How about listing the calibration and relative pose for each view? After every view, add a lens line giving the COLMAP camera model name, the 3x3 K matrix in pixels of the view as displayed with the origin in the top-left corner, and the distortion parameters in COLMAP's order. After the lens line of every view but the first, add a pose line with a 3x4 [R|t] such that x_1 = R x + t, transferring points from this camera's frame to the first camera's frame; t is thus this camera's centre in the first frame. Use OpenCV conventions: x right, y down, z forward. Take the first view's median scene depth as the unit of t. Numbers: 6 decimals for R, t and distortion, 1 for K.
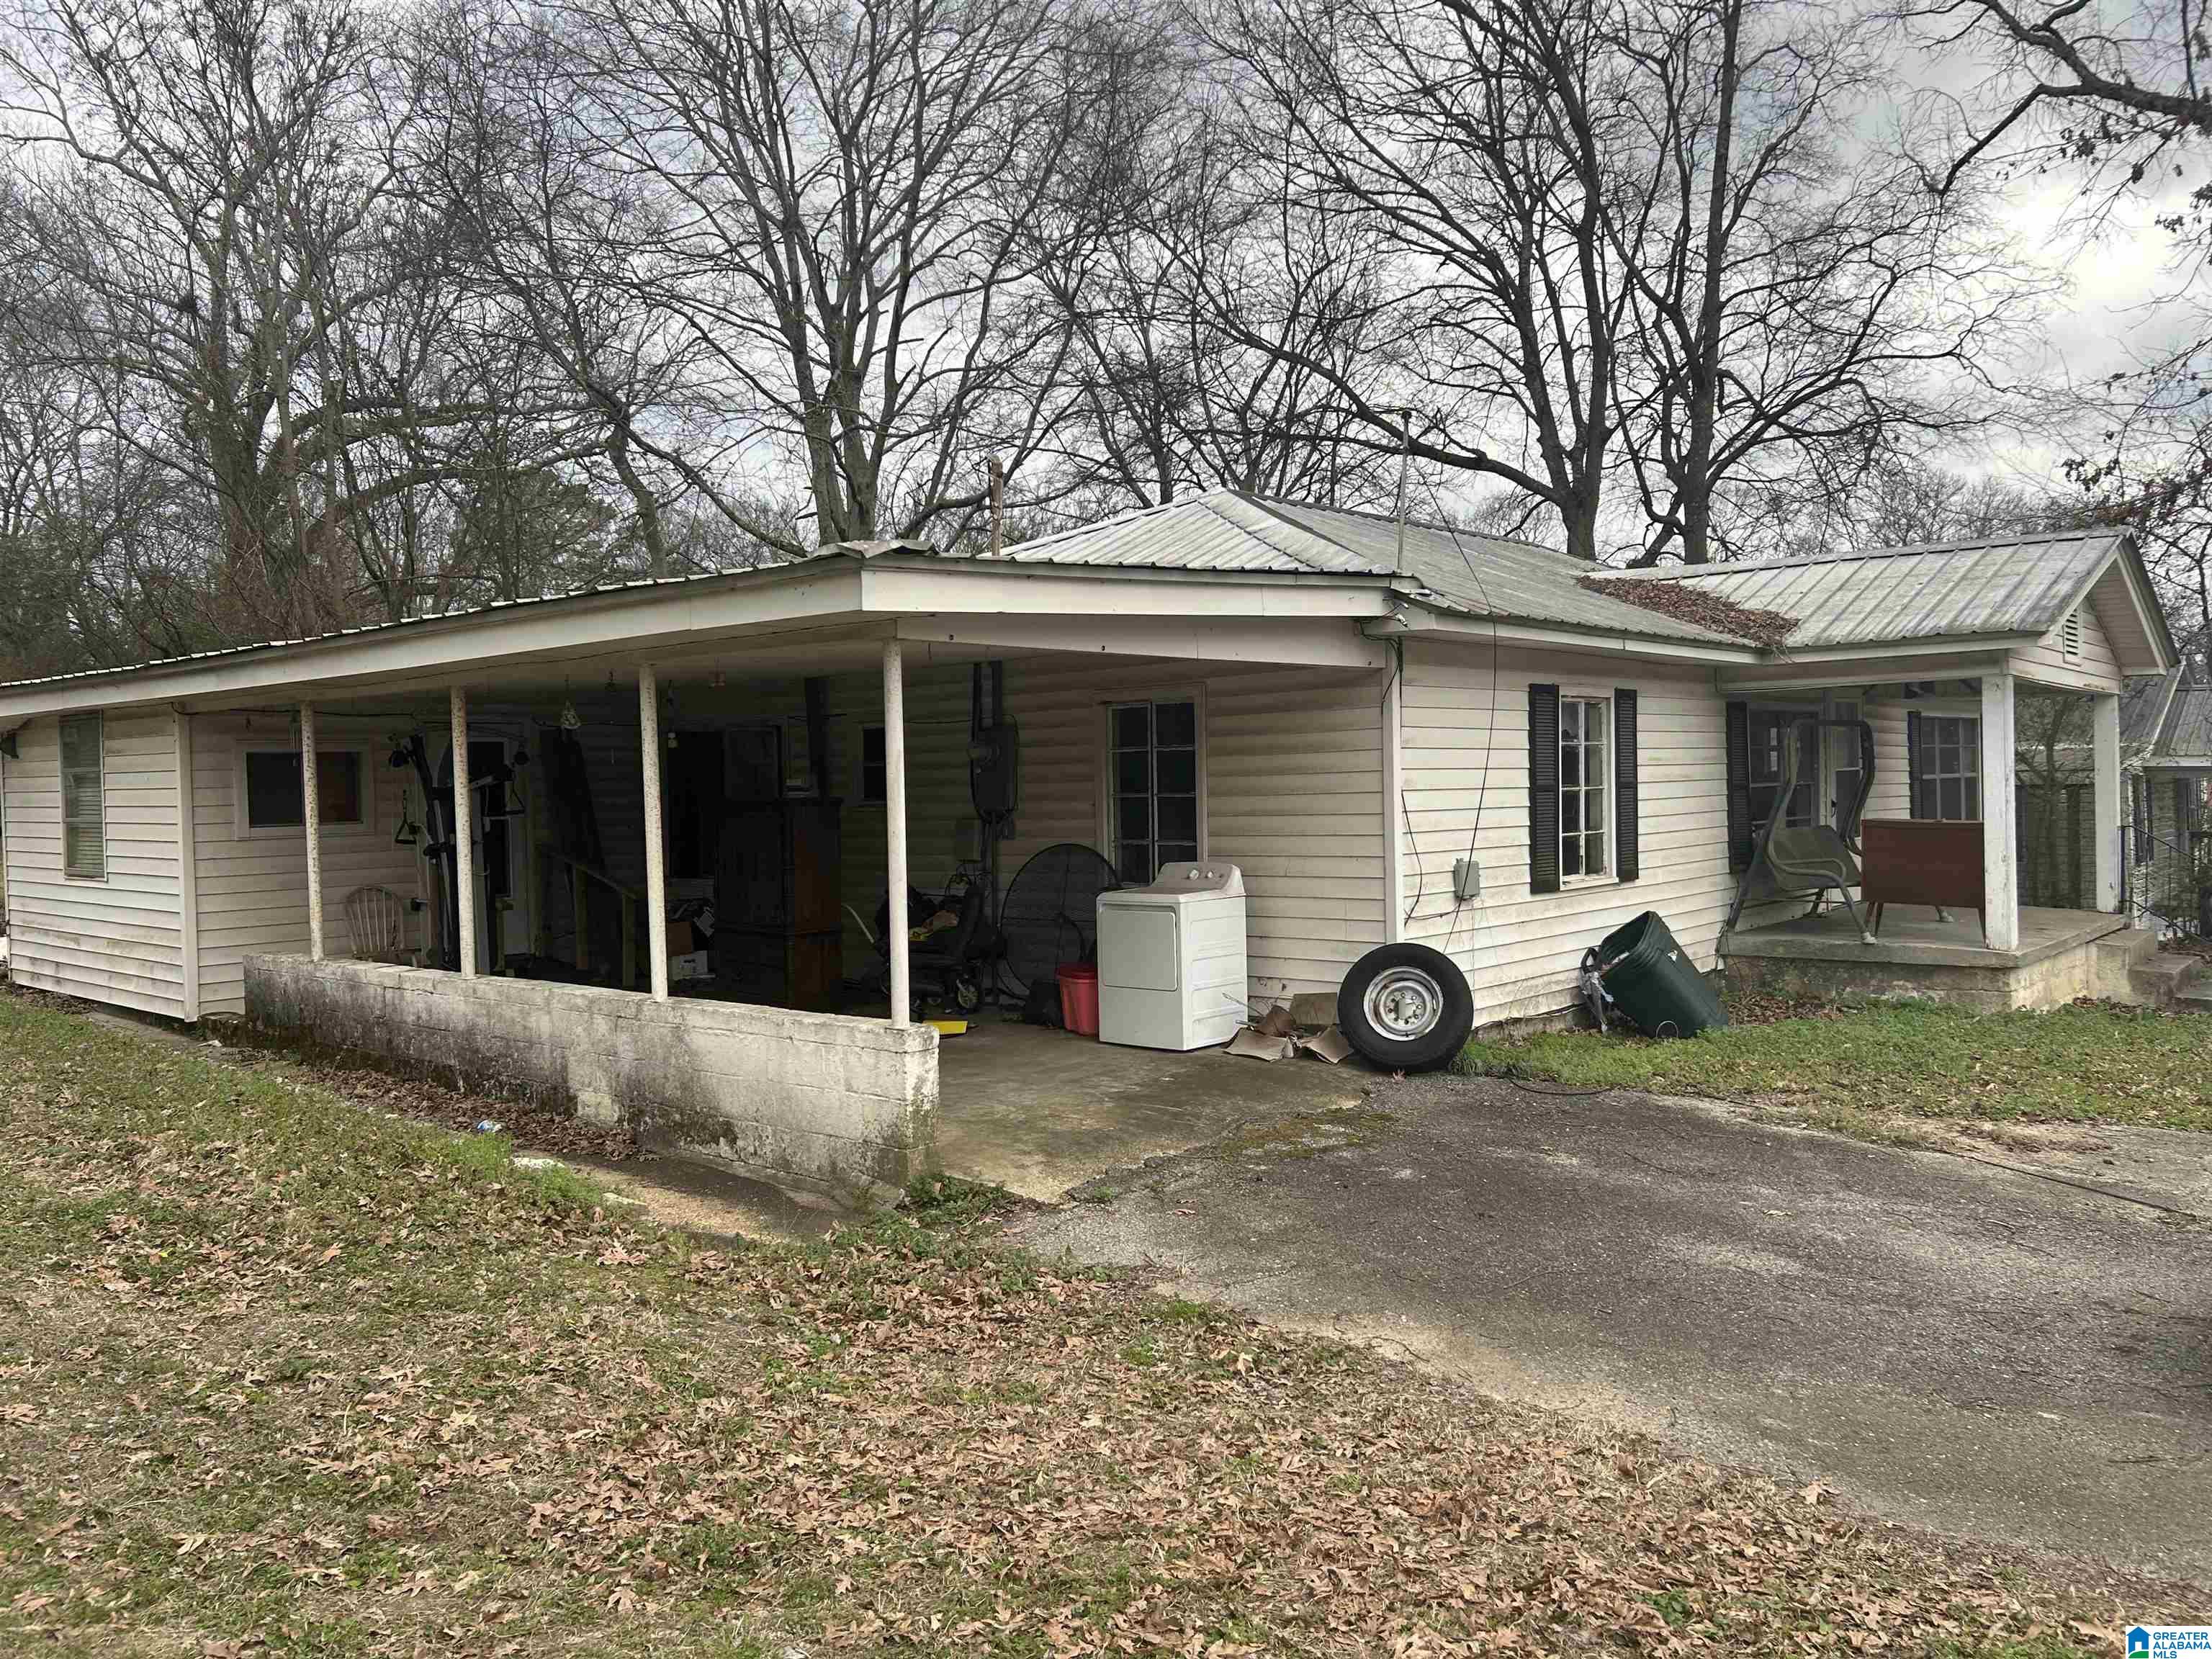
lens RADIAL K [[1672.0, 0, 1094.7], [0, 1672.0, 830.6], [0, 0, 1]] dist [0.018353, -0.010290]
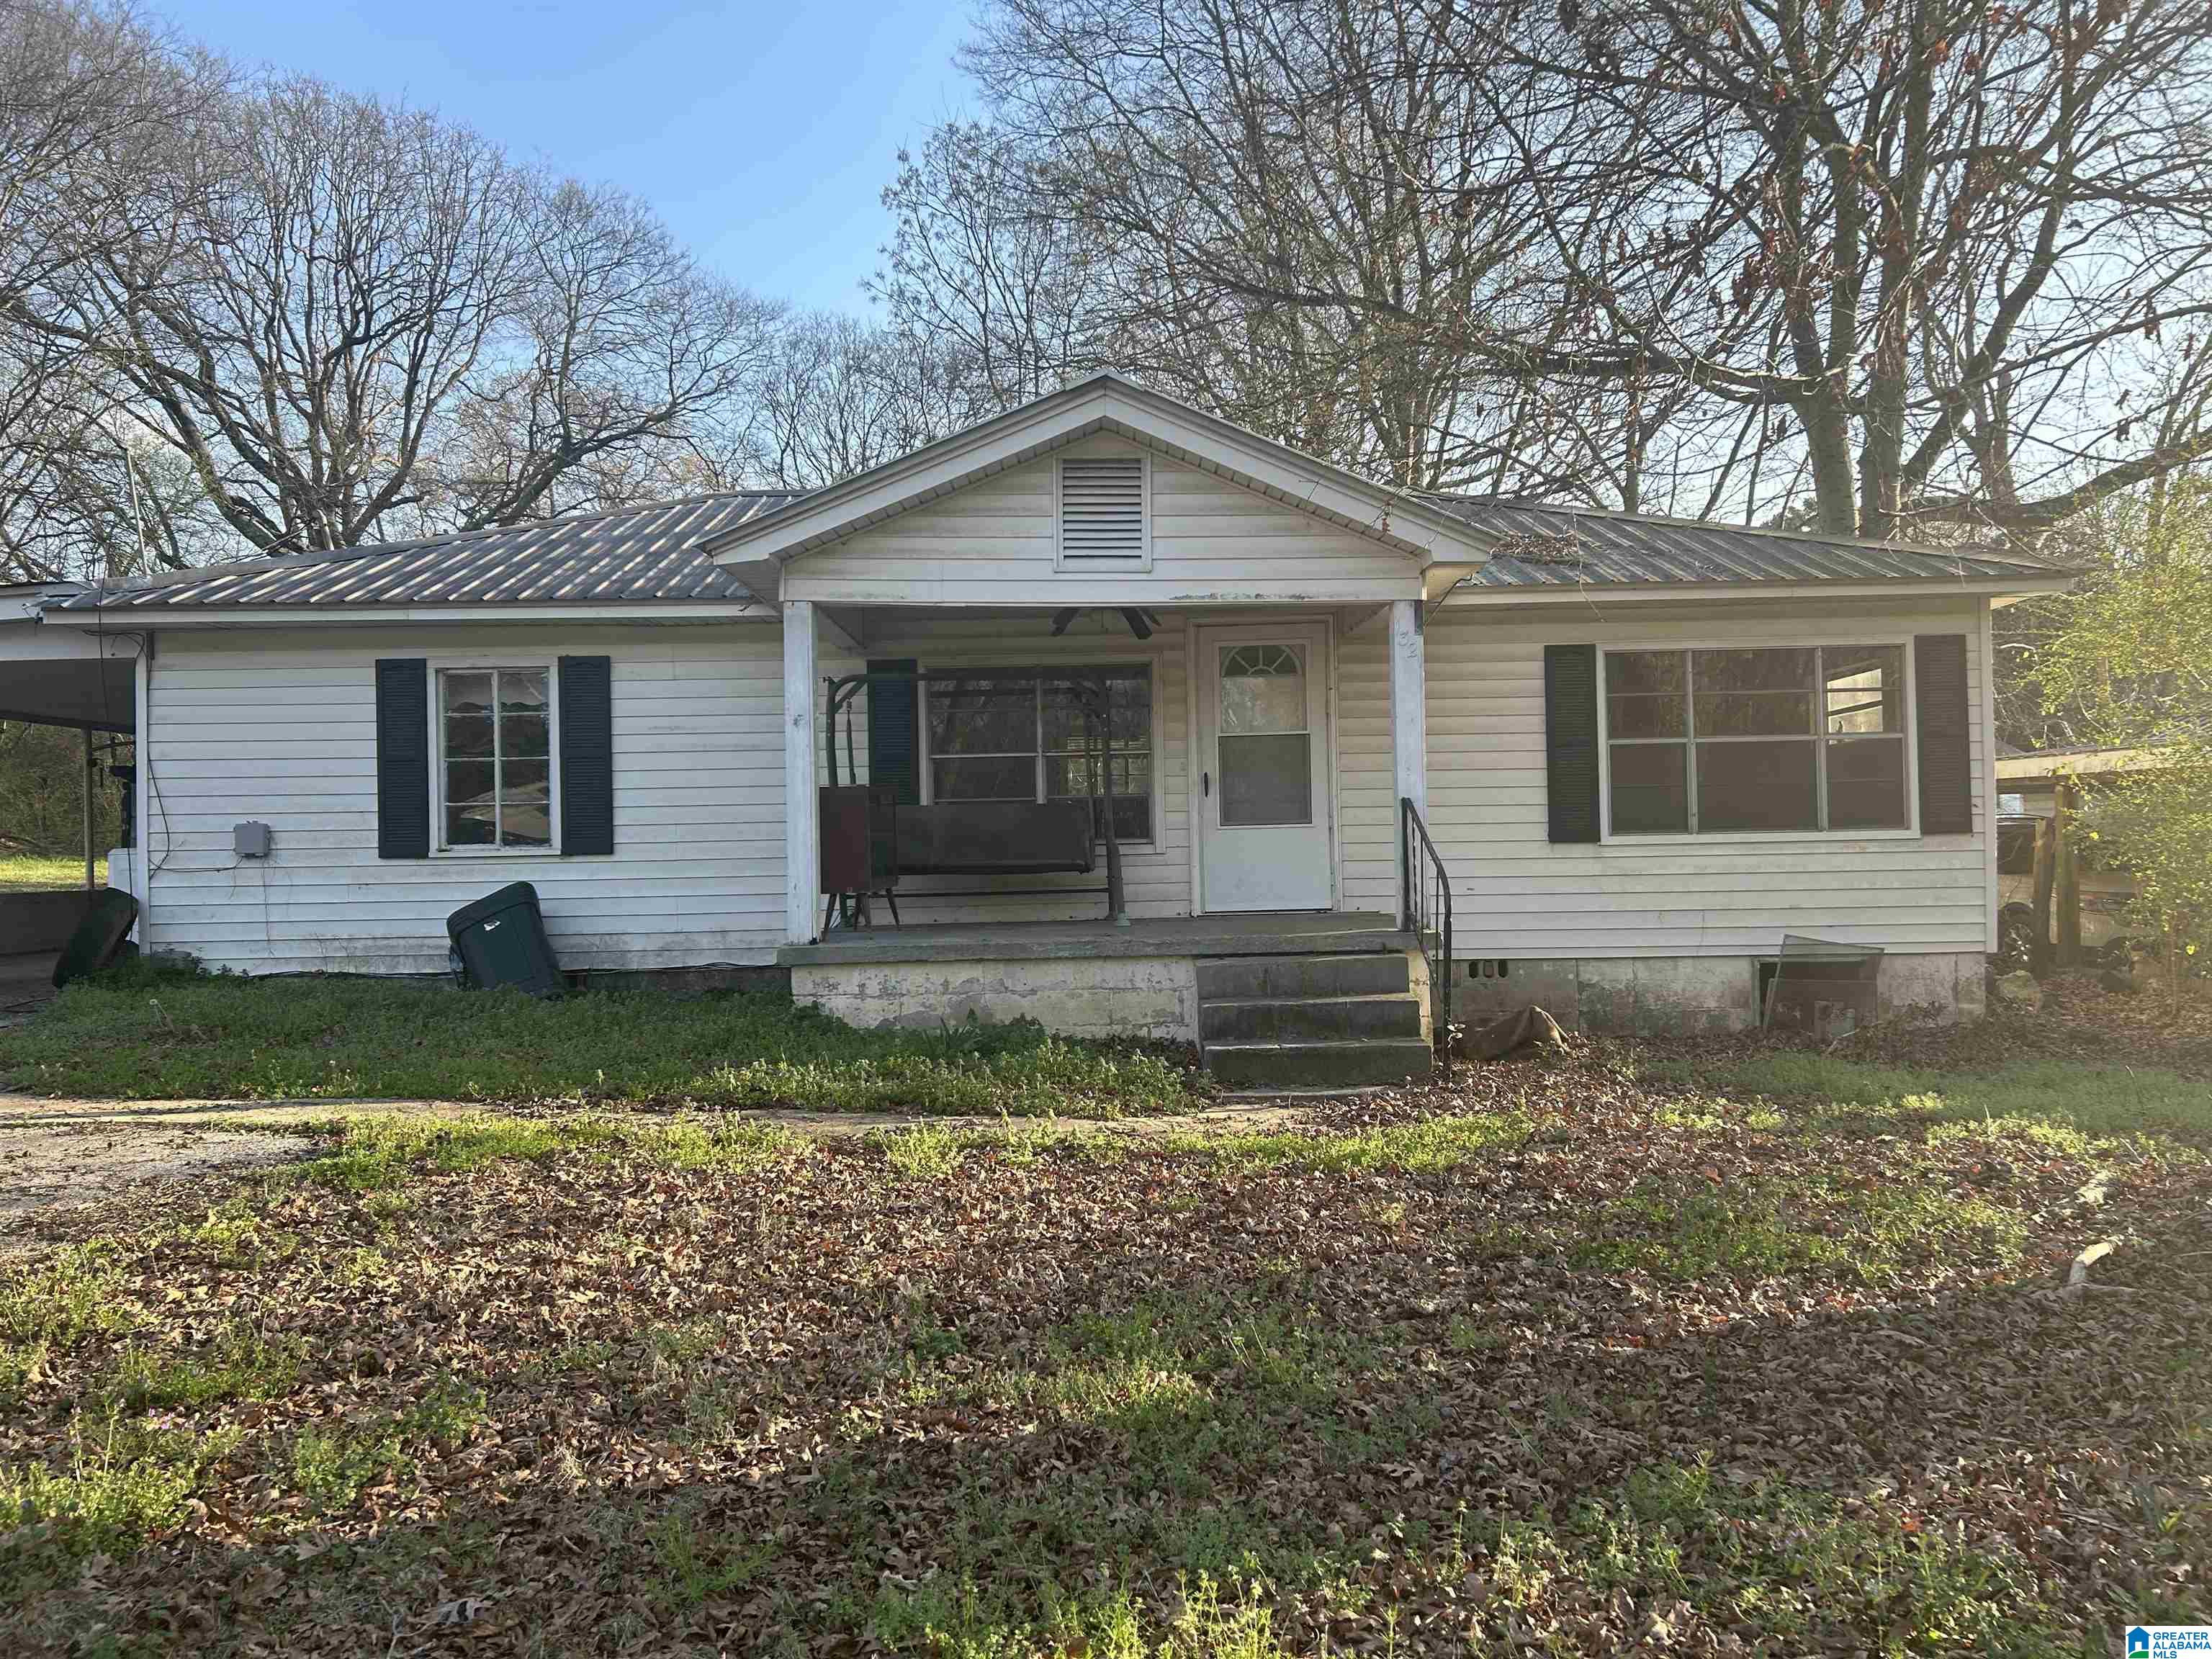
lens RADIAL K [[1672.0, 0, 1106.6], [0, 1672.0, 821.1], [0, 0, 1]] dist [0.018353, -0.010290]
pose [[0.685445, -0.003889, -0.728114, 1.304246], [-0.017958, 0.999591, -0.022244, 0.028626], [0.727903, 0.028322, 0.685095, 0.597167]]
